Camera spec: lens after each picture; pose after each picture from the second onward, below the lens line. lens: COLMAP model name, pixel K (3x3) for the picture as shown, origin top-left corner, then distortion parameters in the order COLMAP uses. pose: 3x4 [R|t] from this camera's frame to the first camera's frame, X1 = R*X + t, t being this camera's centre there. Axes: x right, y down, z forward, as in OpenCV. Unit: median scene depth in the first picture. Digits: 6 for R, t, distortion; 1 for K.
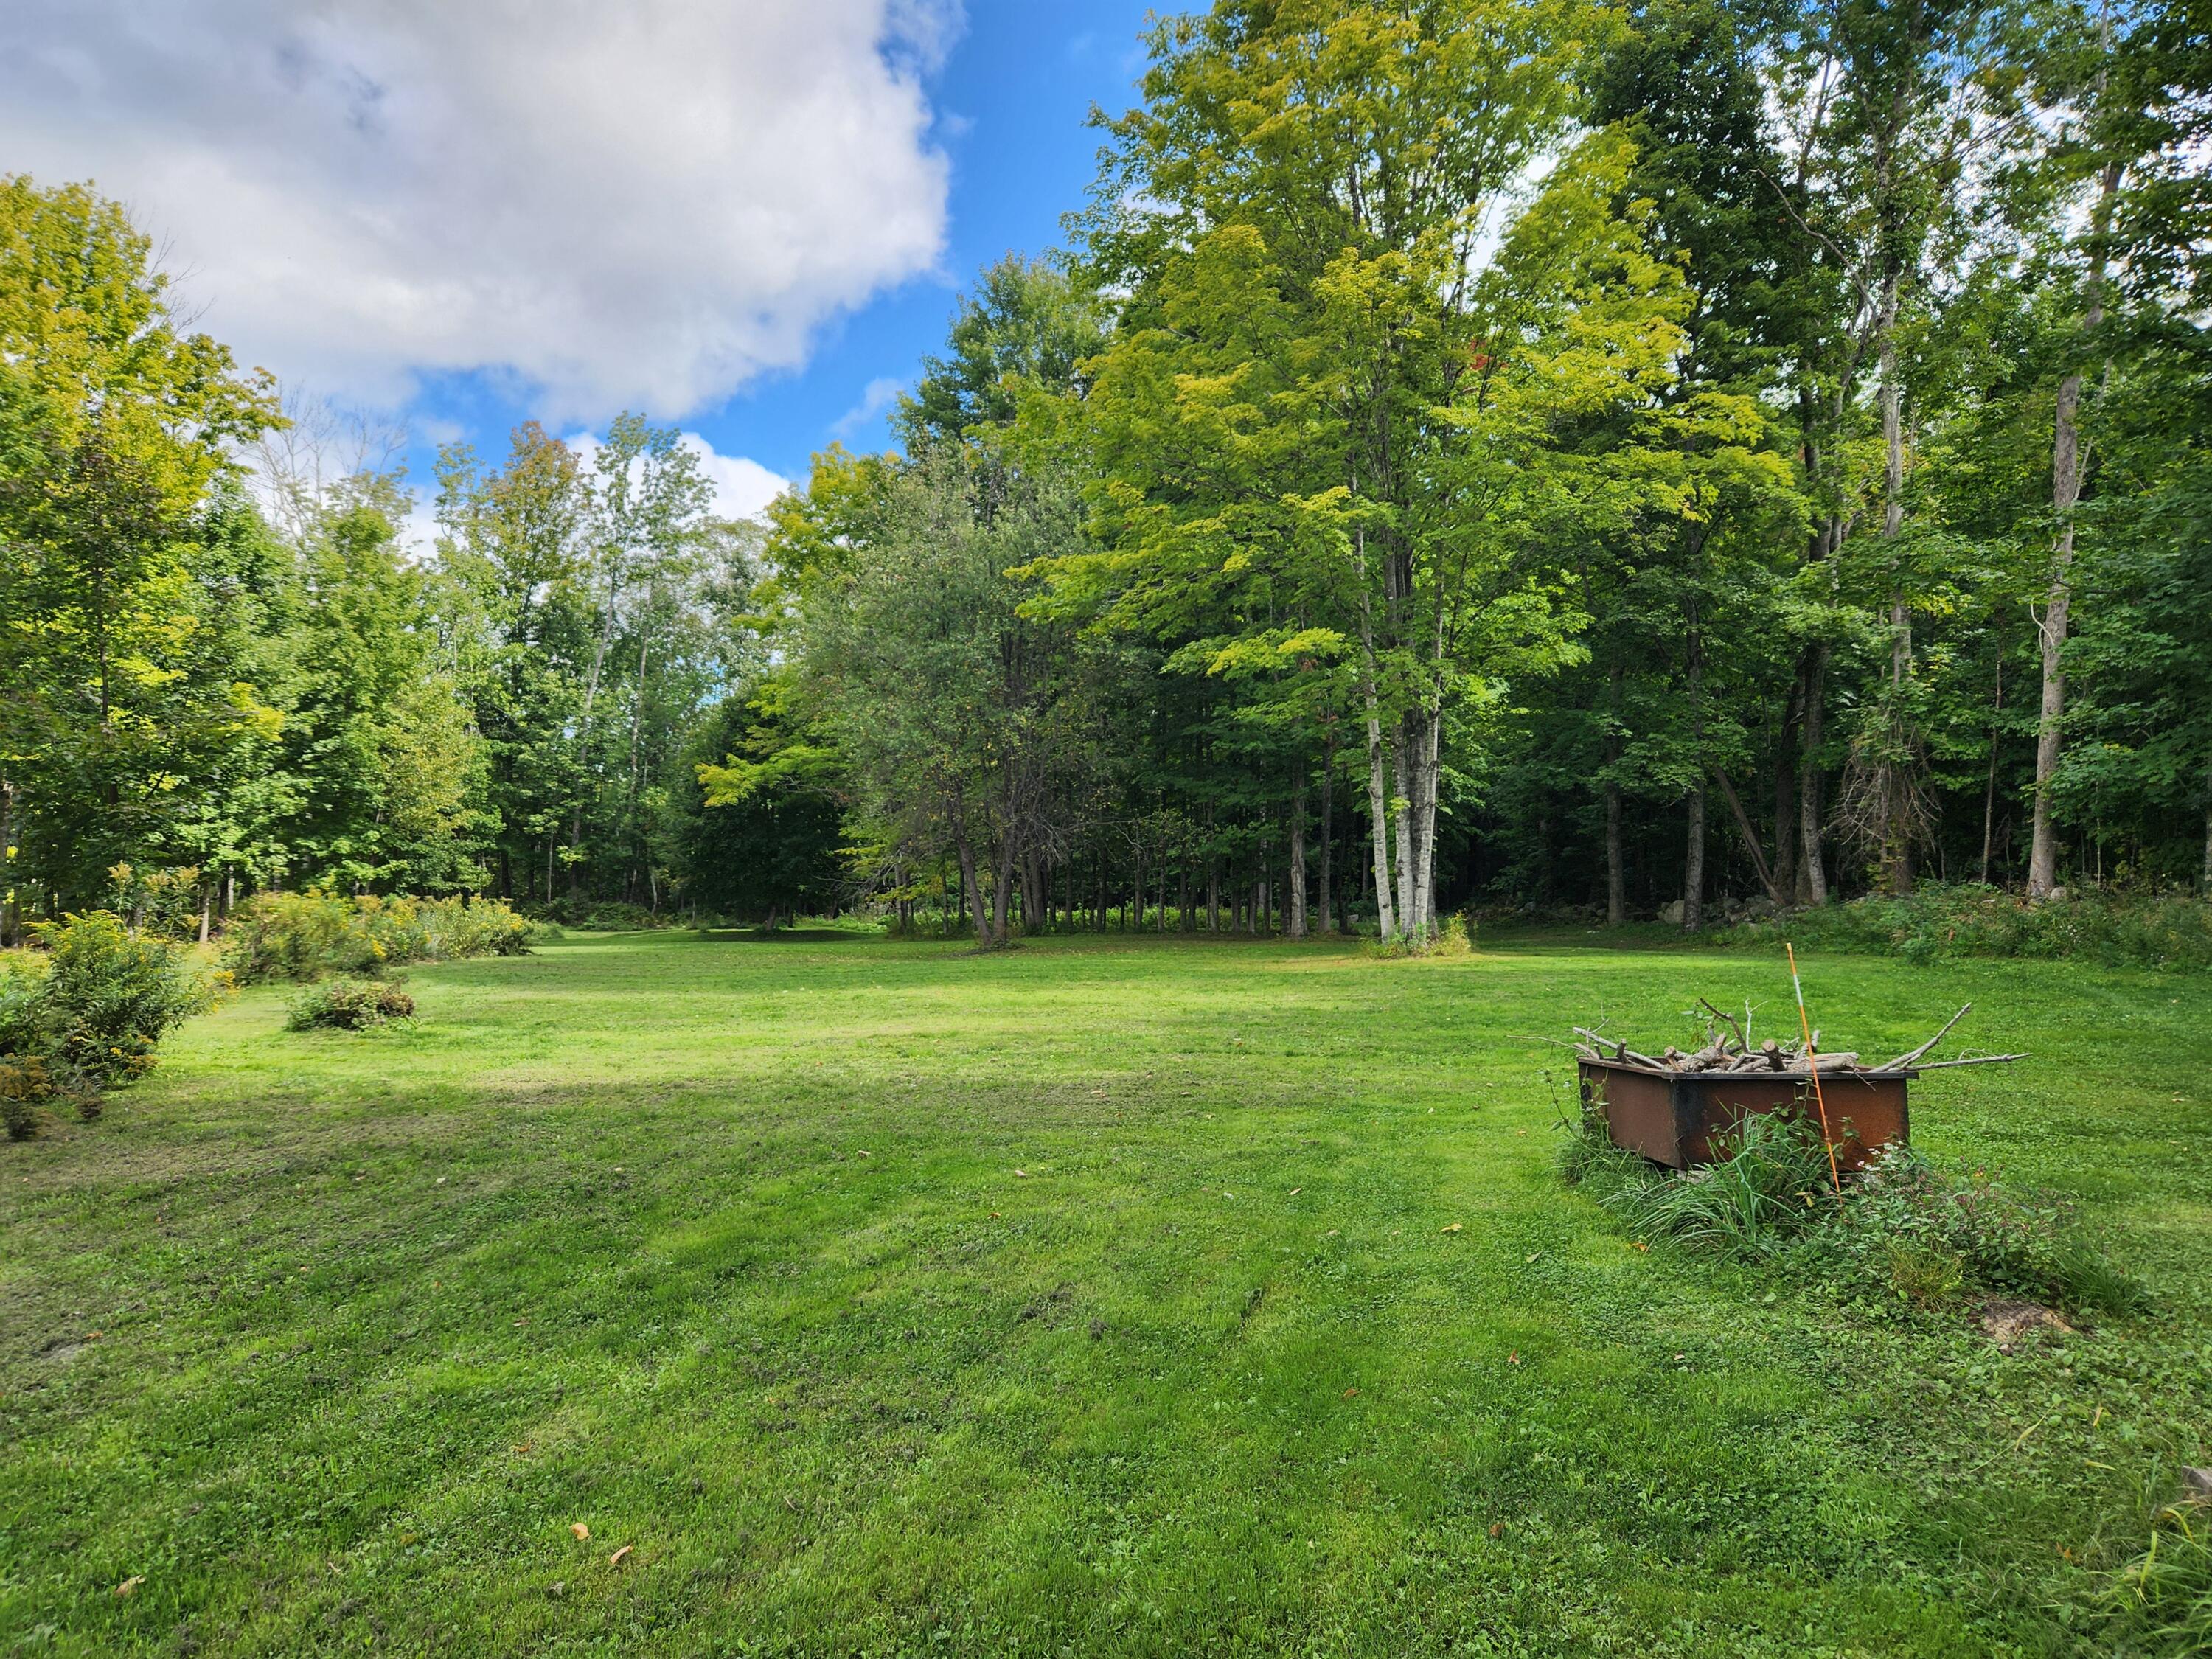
lens RADIAL K [[1486.3, 0, 1106.9], [0, 1486.3, 834.2], [0, 0, 1]] dist [0.006636, -0.003967]
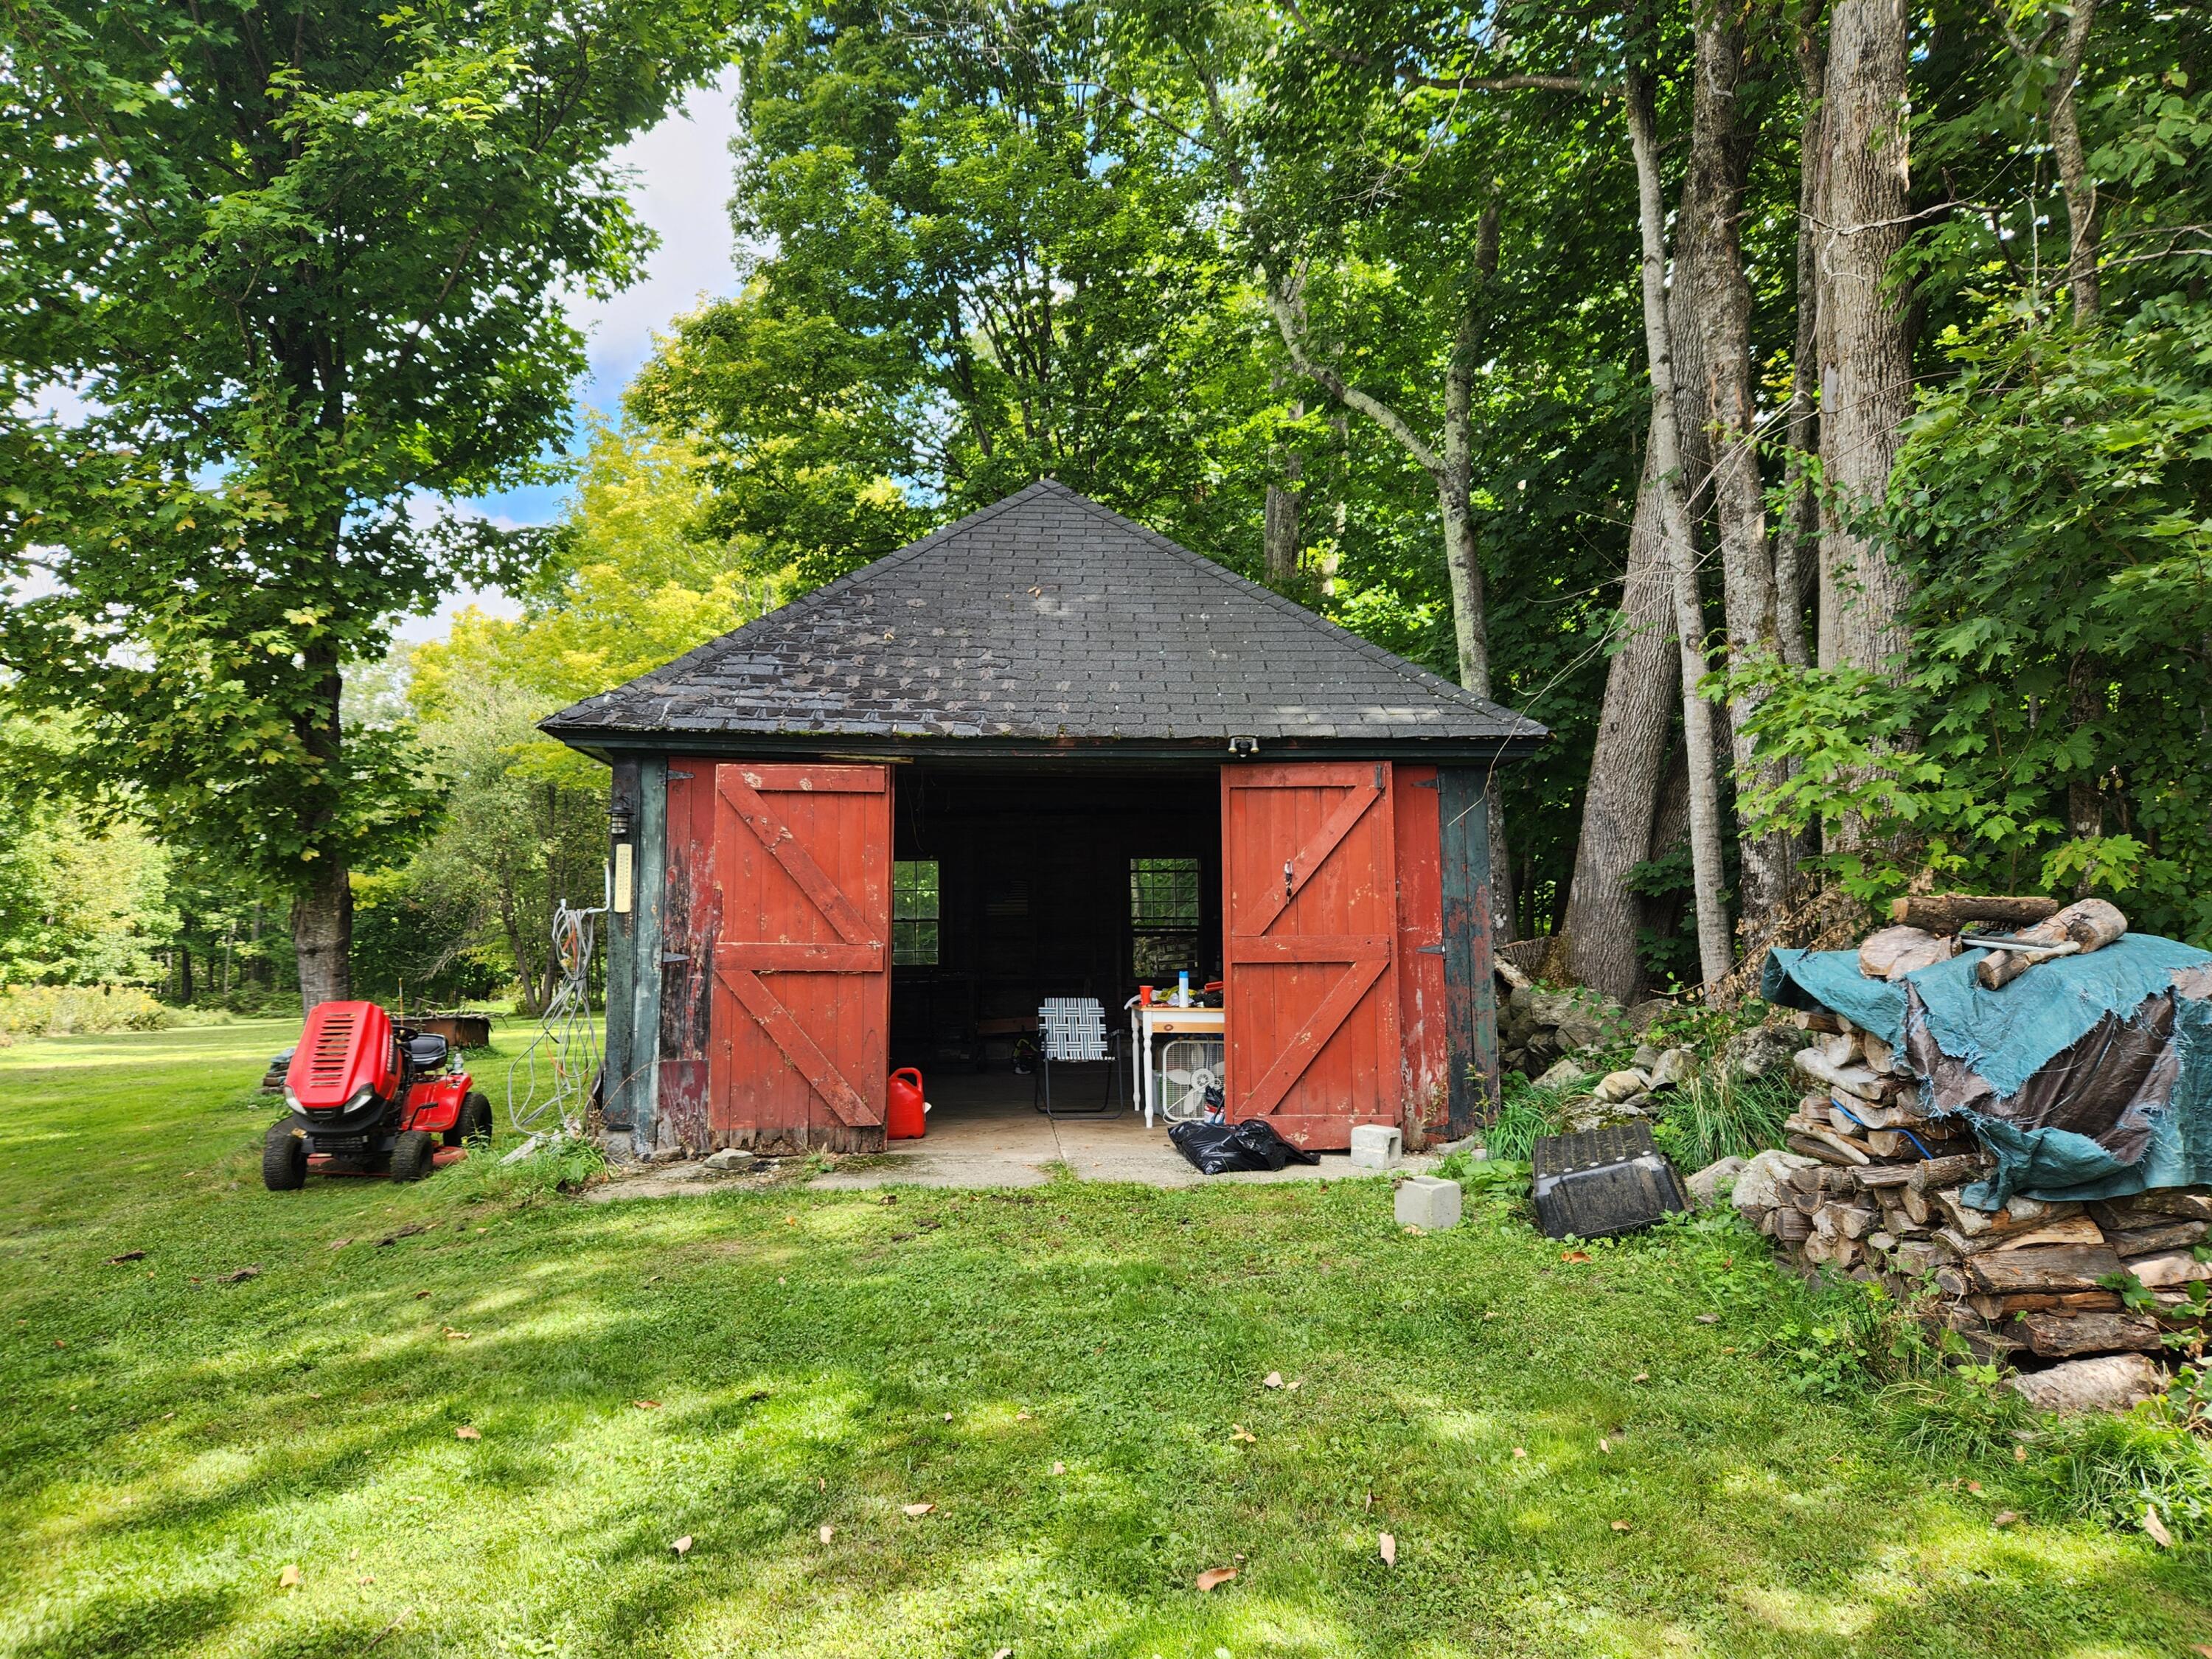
lens RADIAL K [[1486.3, 0, 1105.2], [0, 1486.3, 825.7], [0, 0, 1]] dist [0.006636, -0.003967]
pose [[0.989676, -0.005219, 0.143225, 0.128127], [0.013684, 0.998212, -0.058181, -0.005436], [-0.142665, 0.059540, 0.987979, -0.215061]]
